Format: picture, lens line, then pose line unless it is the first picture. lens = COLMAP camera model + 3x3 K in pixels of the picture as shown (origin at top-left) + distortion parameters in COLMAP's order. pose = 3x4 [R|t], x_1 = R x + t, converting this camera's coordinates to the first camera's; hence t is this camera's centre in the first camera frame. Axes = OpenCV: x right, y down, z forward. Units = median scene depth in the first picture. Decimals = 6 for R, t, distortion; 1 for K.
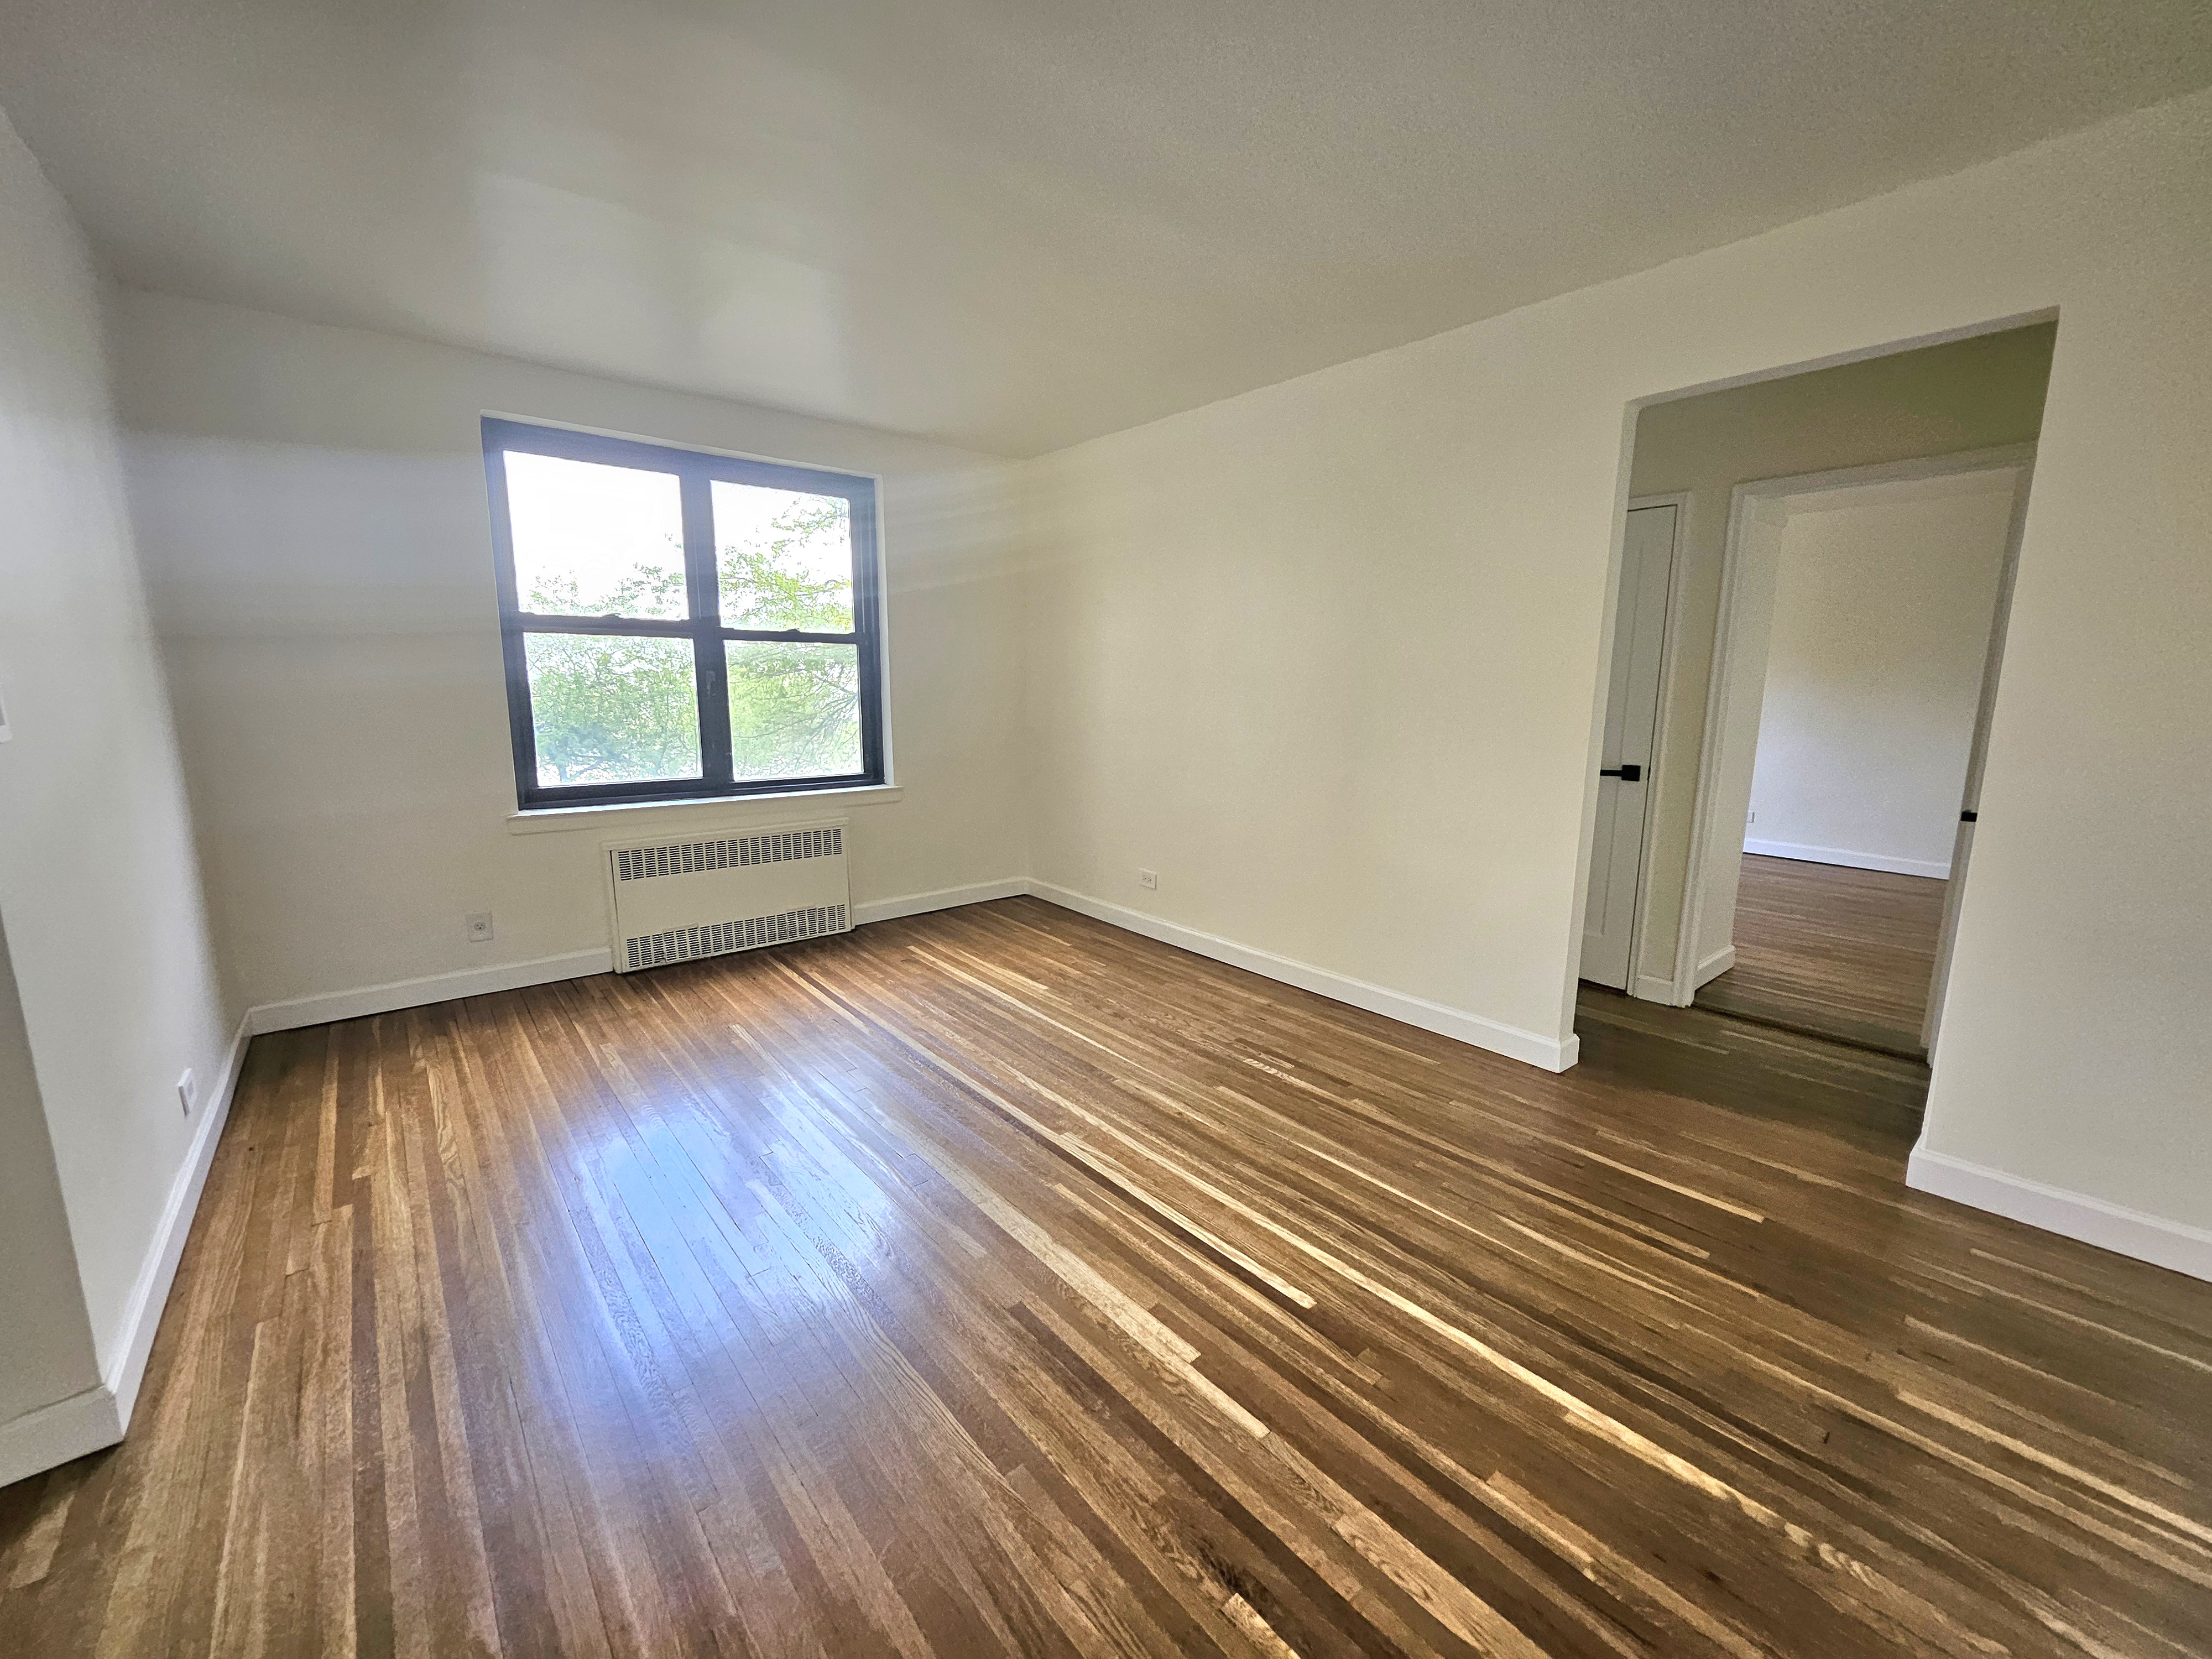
lens RADIAL K [[879.8, 0, 1106.0], [0, 879.8, 829.5], [0, 0, 1]] dist [-0.007904, -0.000078]
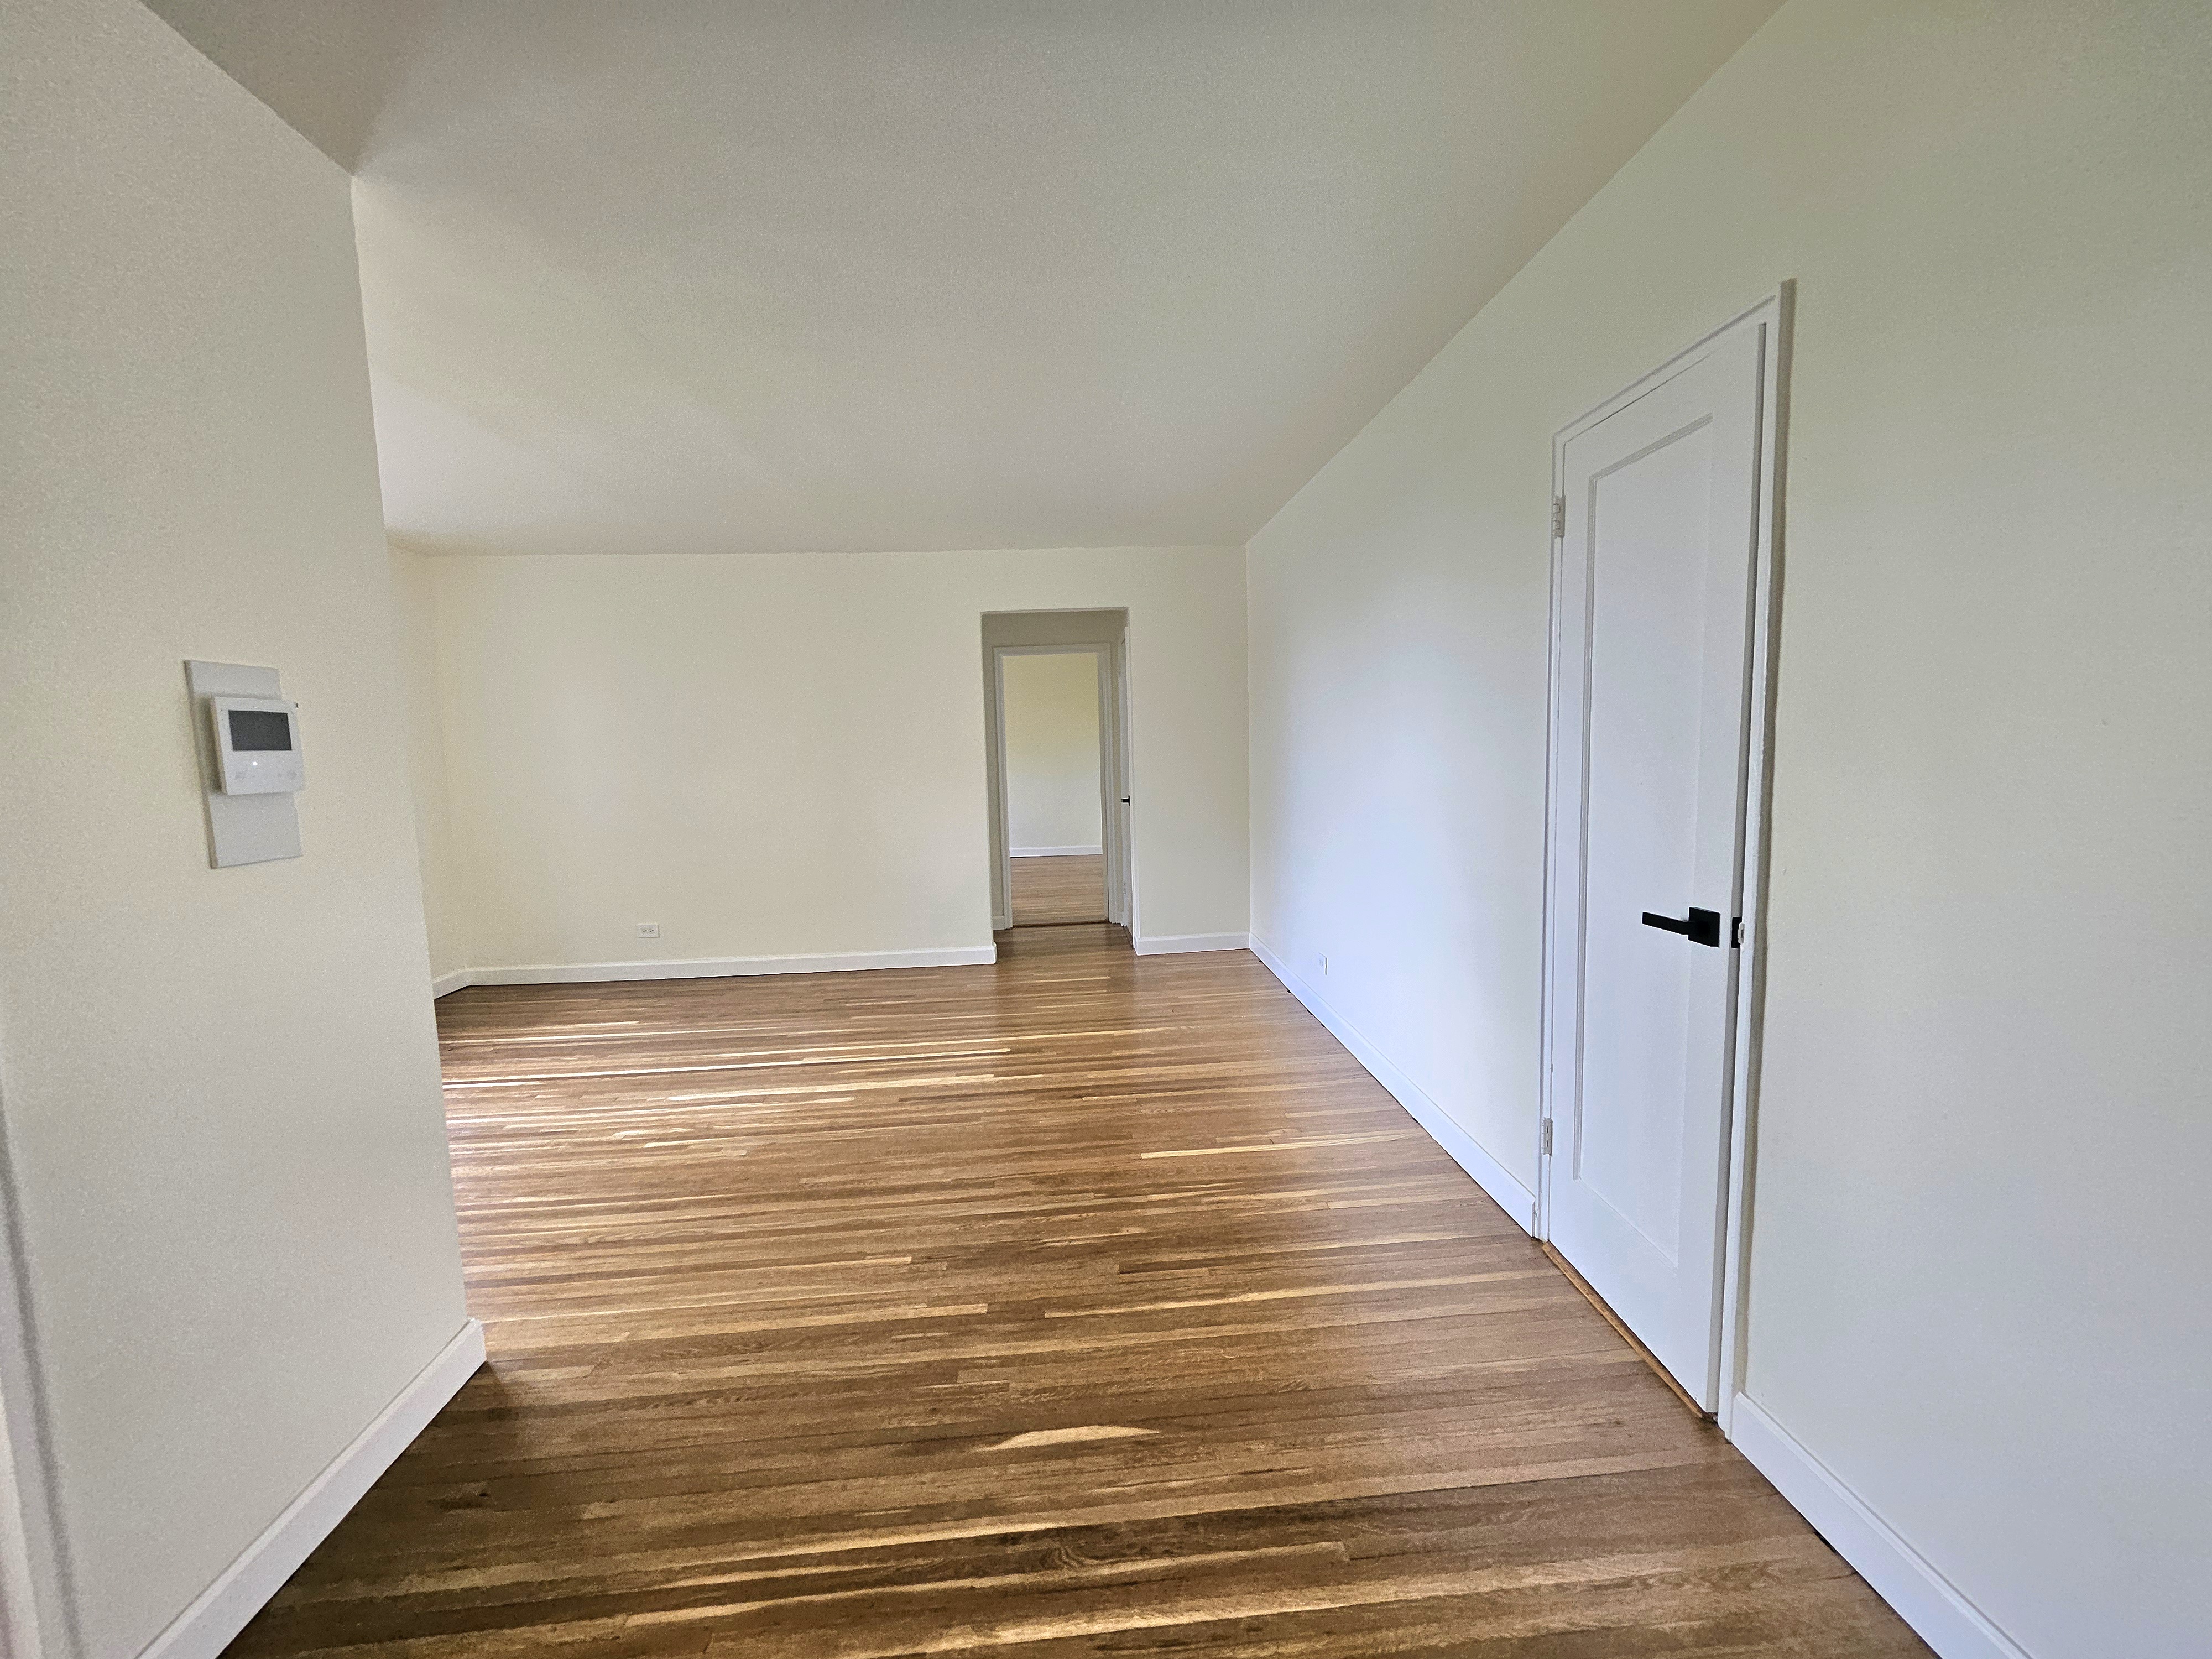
lens RADIAL K [[873.1, 0, 1103.8], [0, 873.1, 832.0], [0, 0, 1]] dist [0.010135, -0.007654]
pose [[0.589323, -0.104952, 0.801052, -0.901072], [0.170575, 0.985338, 0.003608, 0.044241], [-0.789685, 0.134513, 0.598585, -0.356880]]
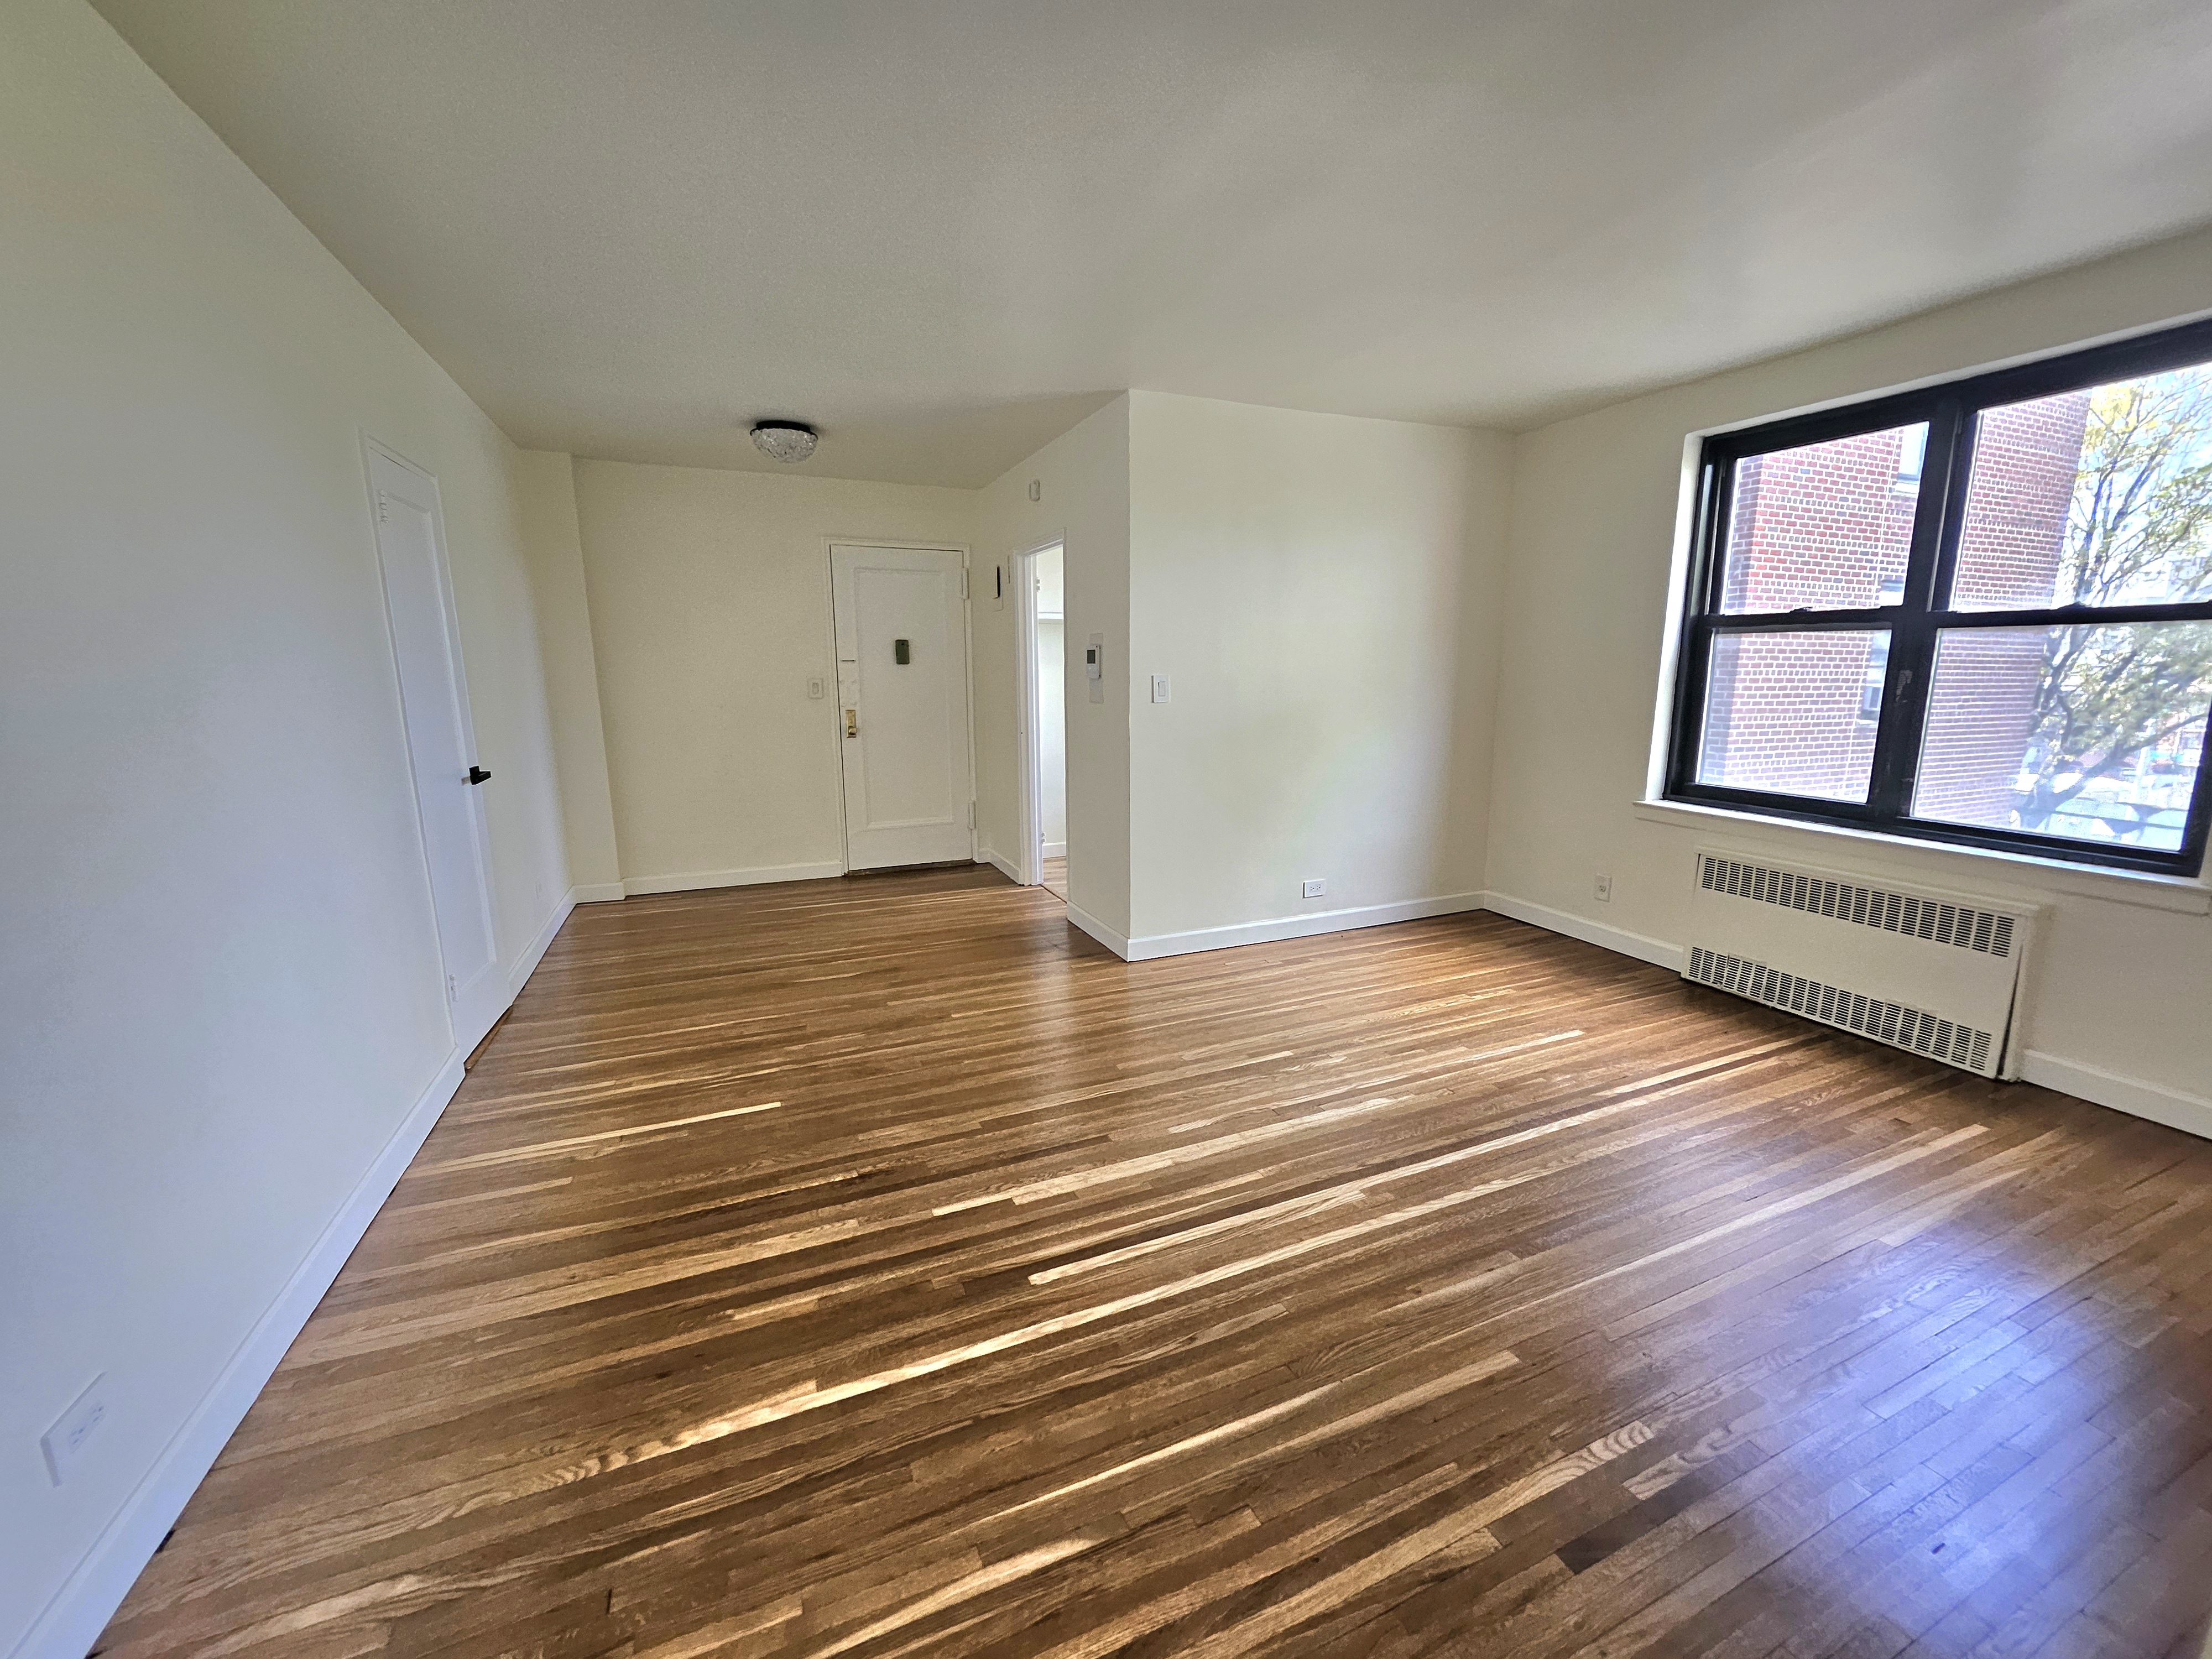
lens RADIAL K [[873.1, 0, 1103.8], [0, 873.1, 832.0], [0, 0, 1]] dist [0.010135, -0.007654]
pose [[-0.290361, 0.174420, -0.940887, 0.802947], [-0.159926, 0.960574, 0.227423, -0.169654], [0.943459, 0.216507, -0.251019, 0.890383]]
